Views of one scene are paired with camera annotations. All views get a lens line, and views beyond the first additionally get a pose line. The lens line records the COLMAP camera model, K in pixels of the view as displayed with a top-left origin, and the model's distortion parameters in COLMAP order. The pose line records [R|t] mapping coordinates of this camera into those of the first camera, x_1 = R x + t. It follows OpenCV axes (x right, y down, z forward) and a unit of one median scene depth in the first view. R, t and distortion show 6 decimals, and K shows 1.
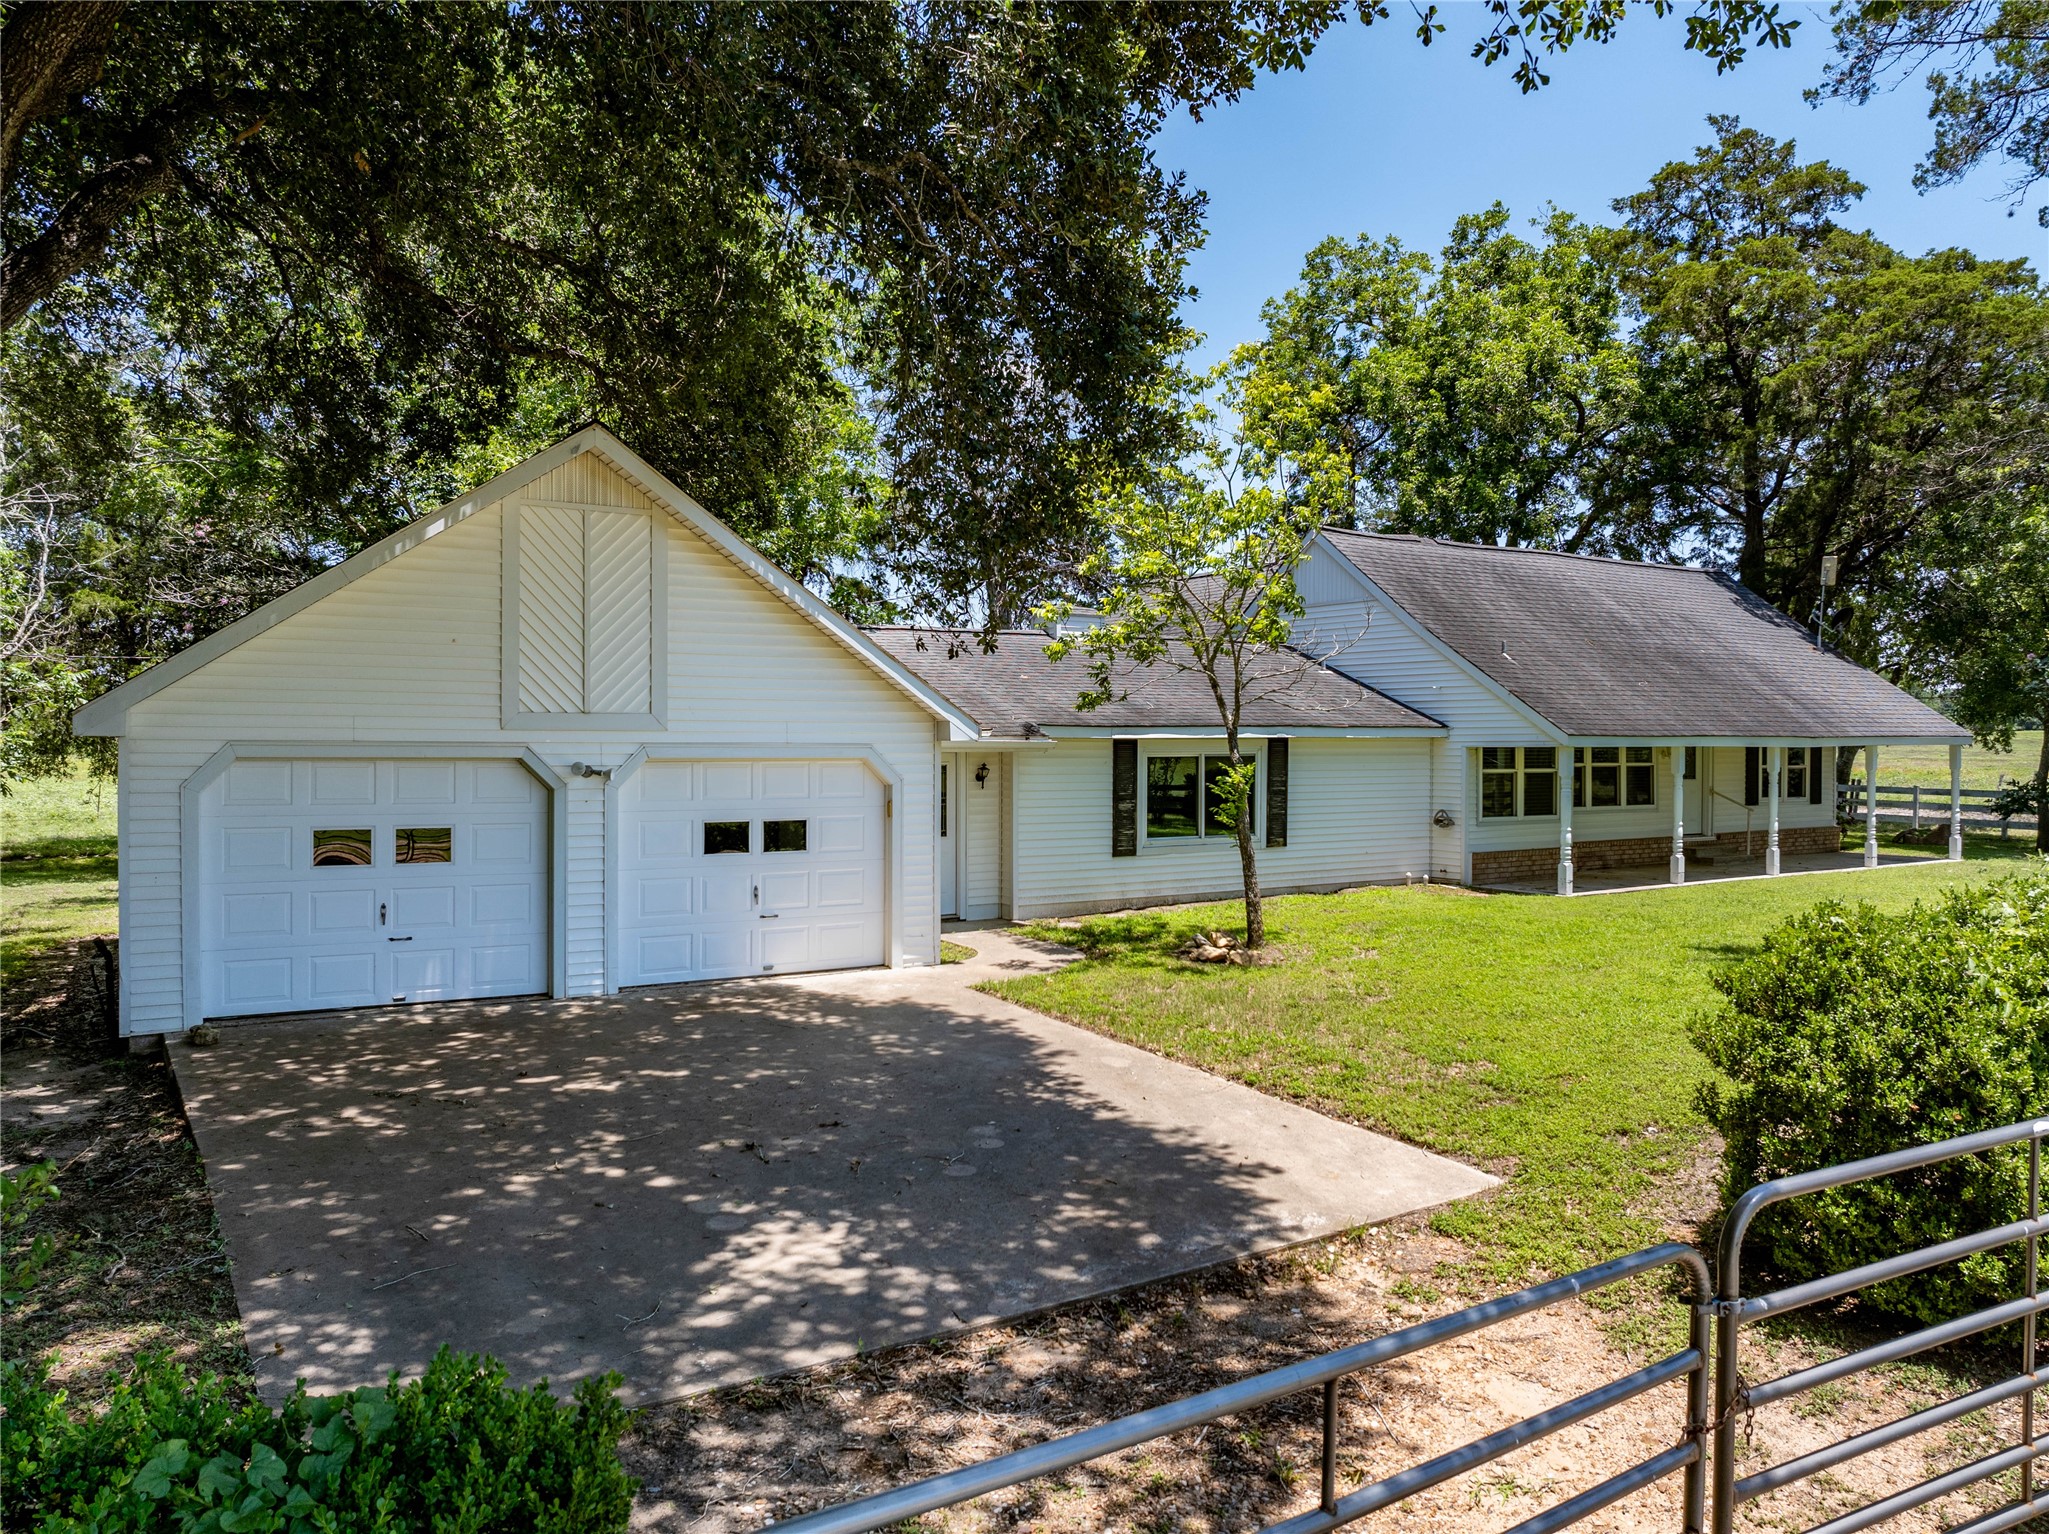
lens RADIAL K [[1440.6, 0, 1024.7], [0, 1440.6, 764.4], [0, 0, 1]] dist [-0.040048, 0.005620]
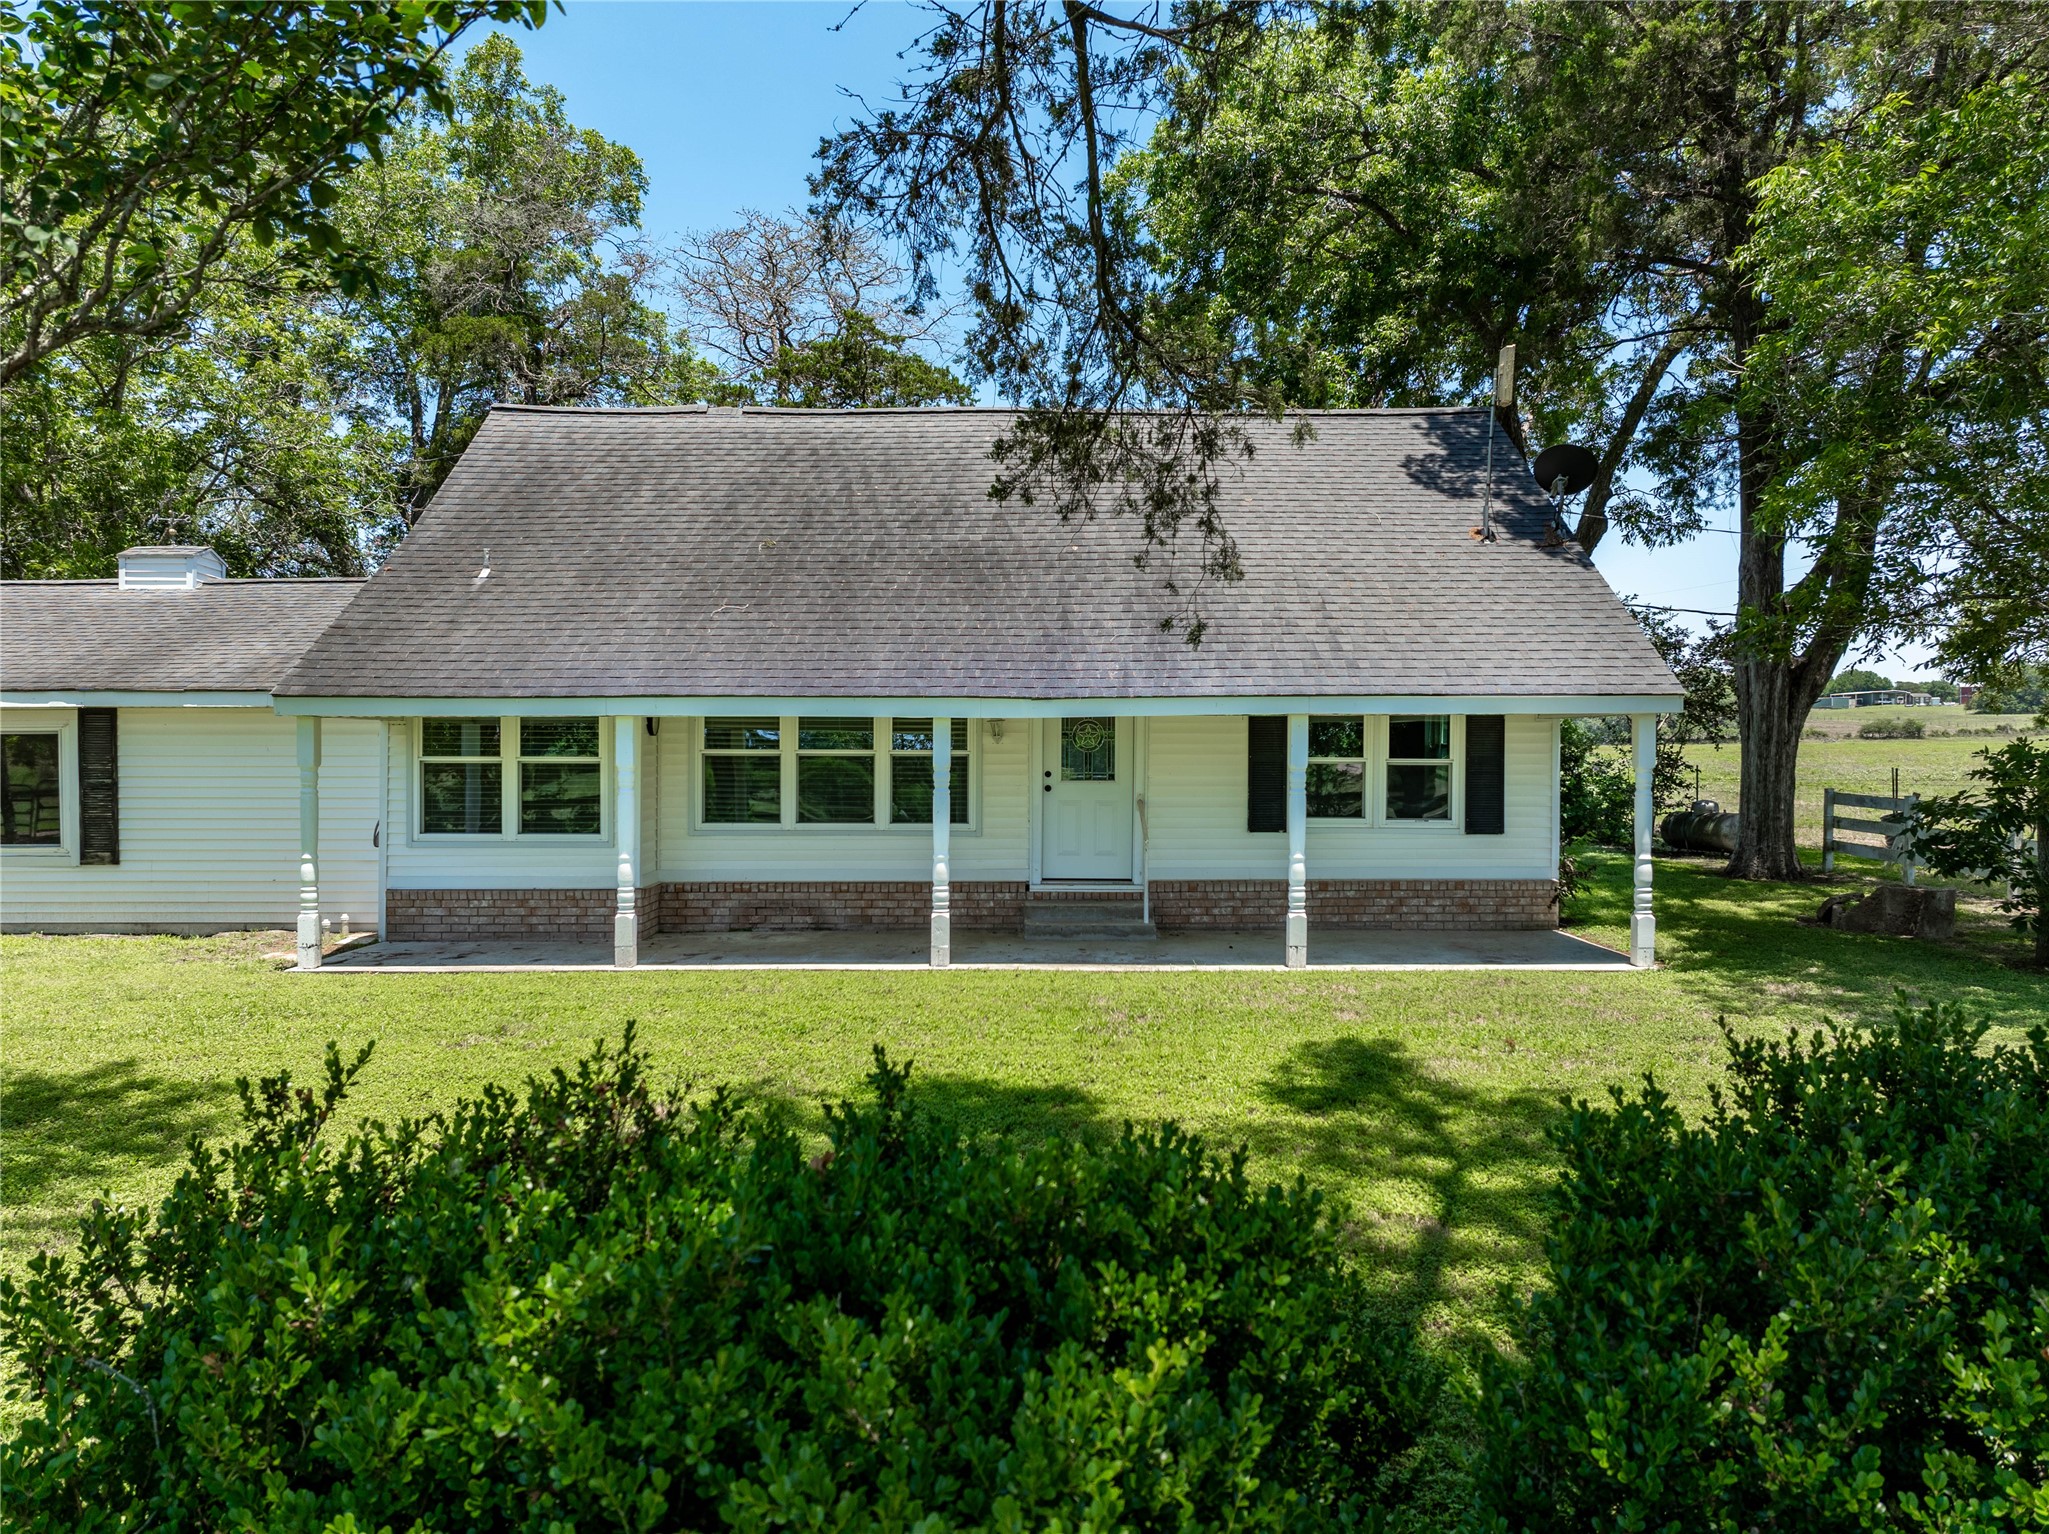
lens RADIAL K [[1440.6, 0, 1024.4], [0, 1440.6, 770.6], [0, 0, 1]] dist [-0.040048, 0.005620]
pose [[0.845284, 0.012884, -0.534162, 0.777434], [-0.003570, 0.999823, 0.018467, -0.002094], [0.534306, -0.013703, 0.845180, 0.554442]]
